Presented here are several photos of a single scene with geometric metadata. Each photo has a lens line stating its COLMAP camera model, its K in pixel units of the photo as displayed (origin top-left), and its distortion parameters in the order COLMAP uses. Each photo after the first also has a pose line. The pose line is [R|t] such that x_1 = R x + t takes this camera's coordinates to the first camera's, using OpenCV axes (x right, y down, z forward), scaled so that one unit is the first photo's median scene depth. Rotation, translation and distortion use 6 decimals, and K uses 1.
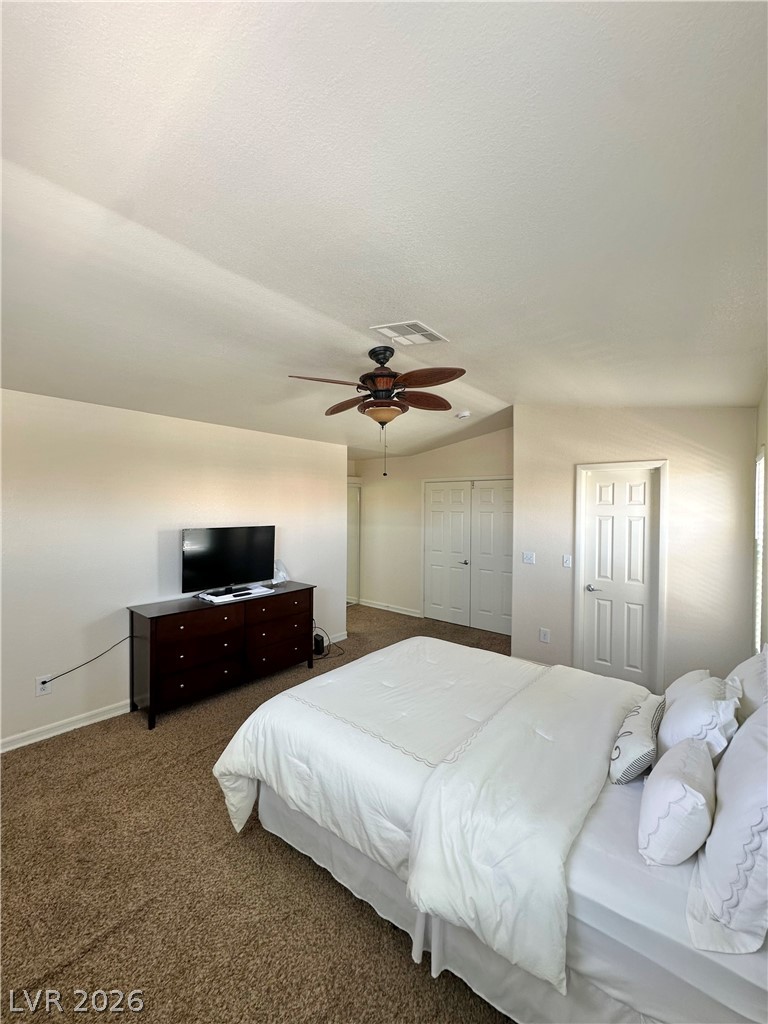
lens RADIAL K [[411.2, 0, 384.1], [0, 411.2, 509.6], [0, 0, 1]] dist [-0.006873, 0.001313]
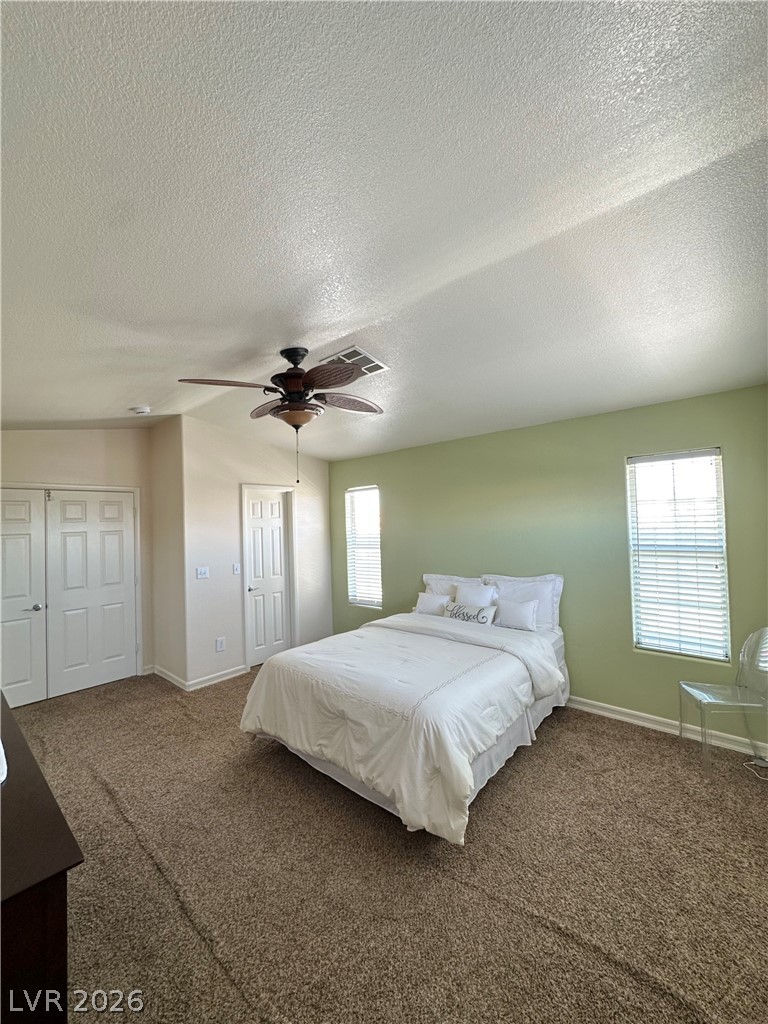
lens RADIAL K [[411.2, 0, 384.2], [0, 411.2, 509.3], [0, 0, 1]] dist [-0.006873, 0.001313]
pose [[0.027875, 0.023627, 0.999332, -0.696452], [0.040735, 0.998863, -0.024752, 0.007141], [-0.998781, 0.041398, 0.026881, 0.585467]]
